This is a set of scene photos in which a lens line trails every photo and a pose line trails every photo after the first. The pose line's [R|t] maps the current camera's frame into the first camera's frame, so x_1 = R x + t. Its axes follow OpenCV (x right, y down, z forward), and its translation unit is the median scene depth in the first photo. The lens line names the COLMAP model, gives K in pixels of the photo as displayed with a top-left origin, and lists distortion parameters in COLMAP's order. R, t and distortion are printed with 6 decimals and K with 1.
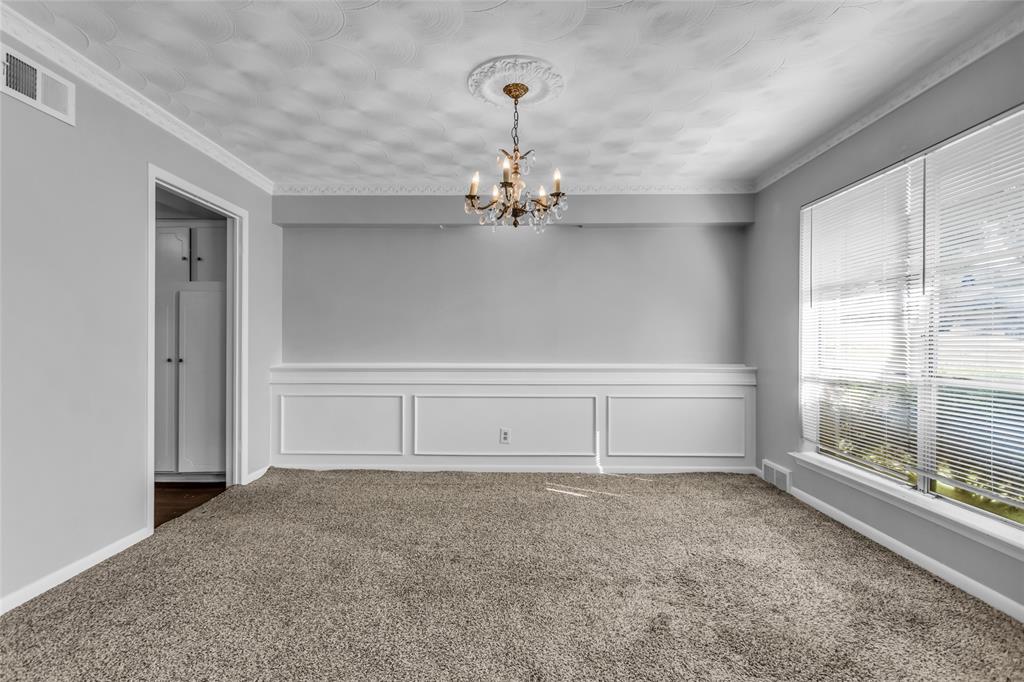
lens RADIAL K [[500.7, 0, 505.4], [0, 500.7, 345.4], [0, 0, 1]] dist [0.001768, 0.000381]
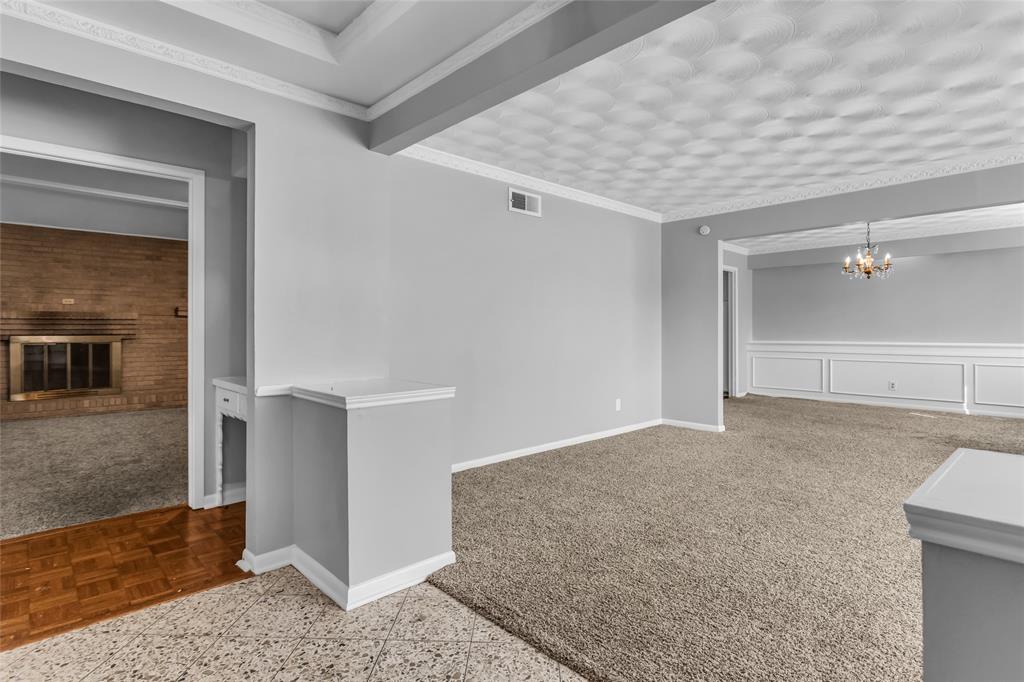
lens RADIAL K [[528.3, 0, 509.4], [0, 528.3, 328.3], [0, 0, 1]] dist [-0.003319, -0.000211]
pose [[0.709815, -0.009990, -0.704317, 0.331798], [-0.015687, 0.999427, -0.029986, 0.062066], [0.704213, 0.032333, 0.709252, -1.141026]]
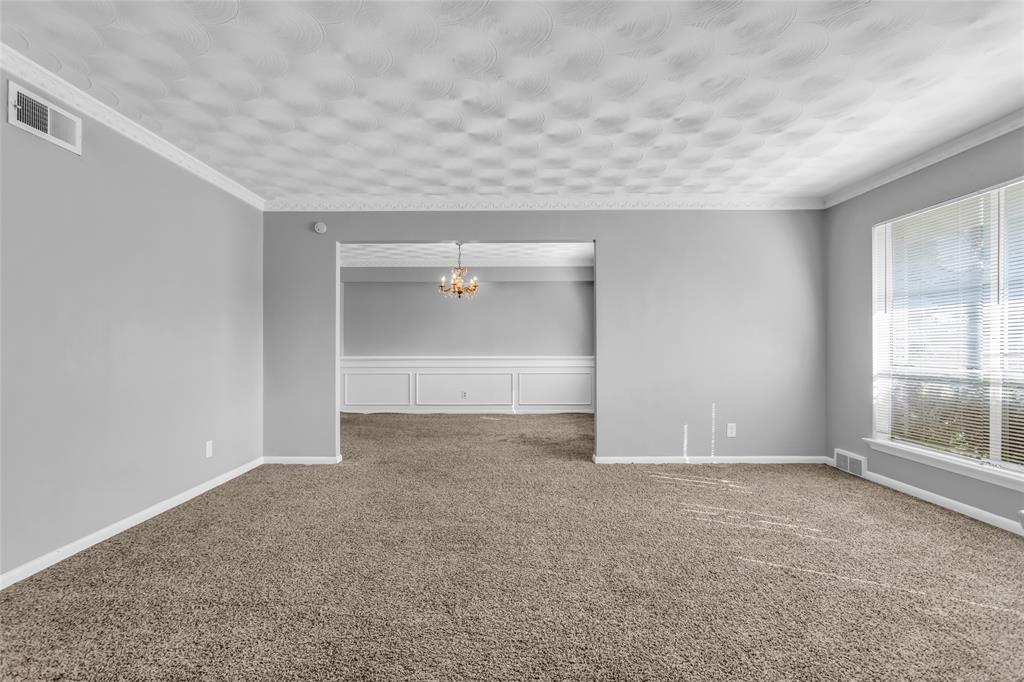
lens RADIAL K [[516.7, 0, 505.2], [0, 516.7, 344.0], [0, 0, 1]] dist [-0.003527, -0.000530]
pose [[0.999604, -0.007994, 0.026979, 0.102463], [0.008910, 0.999382, -0.034007, 0.056681], [-0.026690, 0.034234, 0.999057, -0.956447]]
